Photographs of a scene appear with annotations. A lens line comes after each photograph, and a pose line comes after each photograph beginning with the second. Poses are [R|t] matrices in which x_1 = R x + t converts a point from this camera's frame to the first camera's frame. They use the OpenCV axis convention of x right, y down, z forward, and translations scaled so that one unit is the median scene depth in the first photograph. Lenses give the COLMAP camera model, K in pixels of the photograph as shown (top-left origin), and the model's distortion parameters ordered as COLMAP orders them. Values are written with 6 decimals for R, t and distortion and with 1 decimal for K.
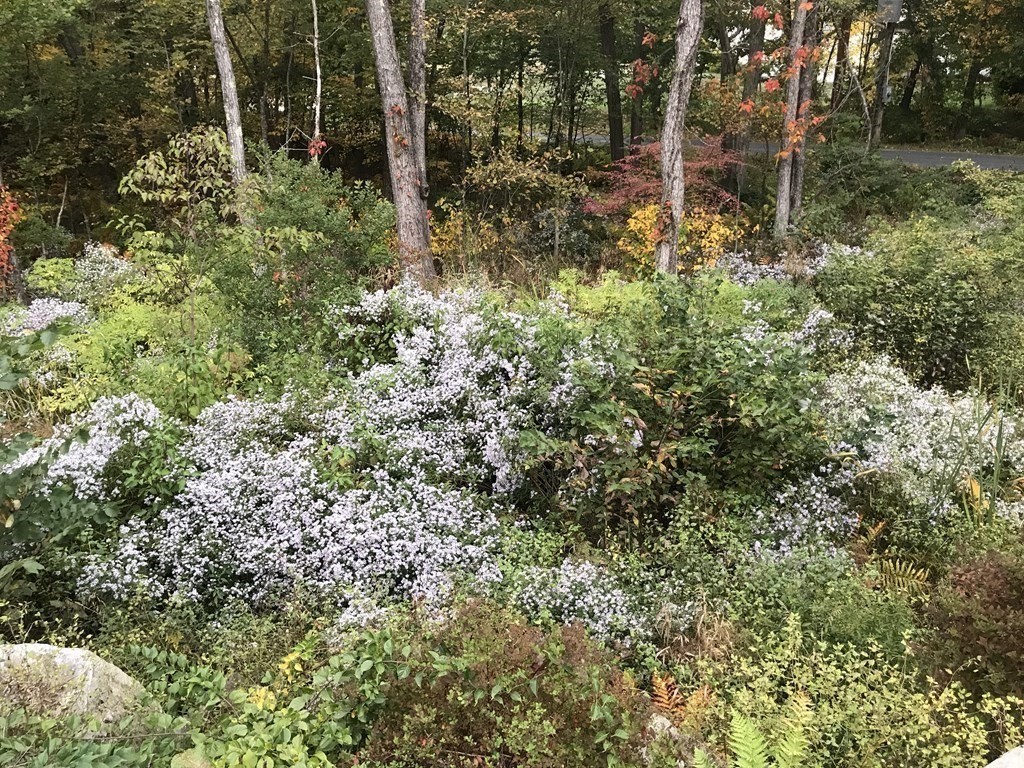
lens RADIAL K [[832.3, 0, 512.4], [0, 832.3, 386.2], [0, 0, 1]] dist [0.008538, -0.003155]
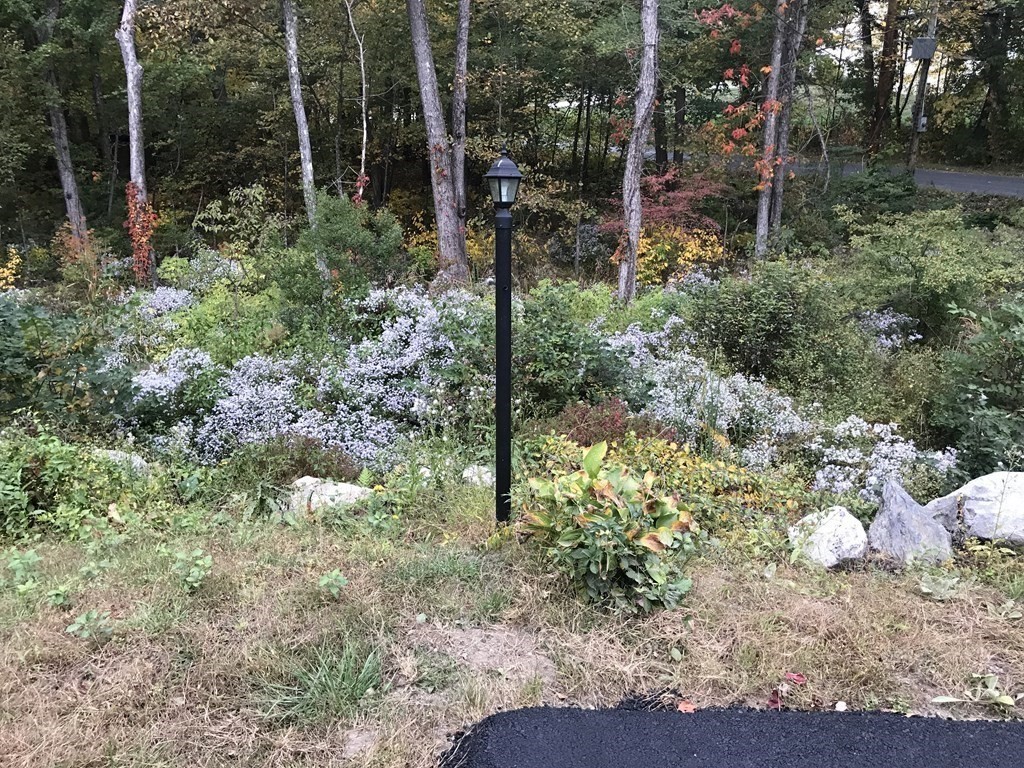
lens RADIAL K [[832.3, 0, 511.6], [0, 832.3, 382.3], [0, 0, 1]] dist [0.008538, -0.003155]
pose [[0.987682, 0.053806, -0.146935, 0.289718], [-0.054673, 0.998503, -0.001867, 0.033544], [0.146615, 0.009877, 0.989144, -0.380349]]
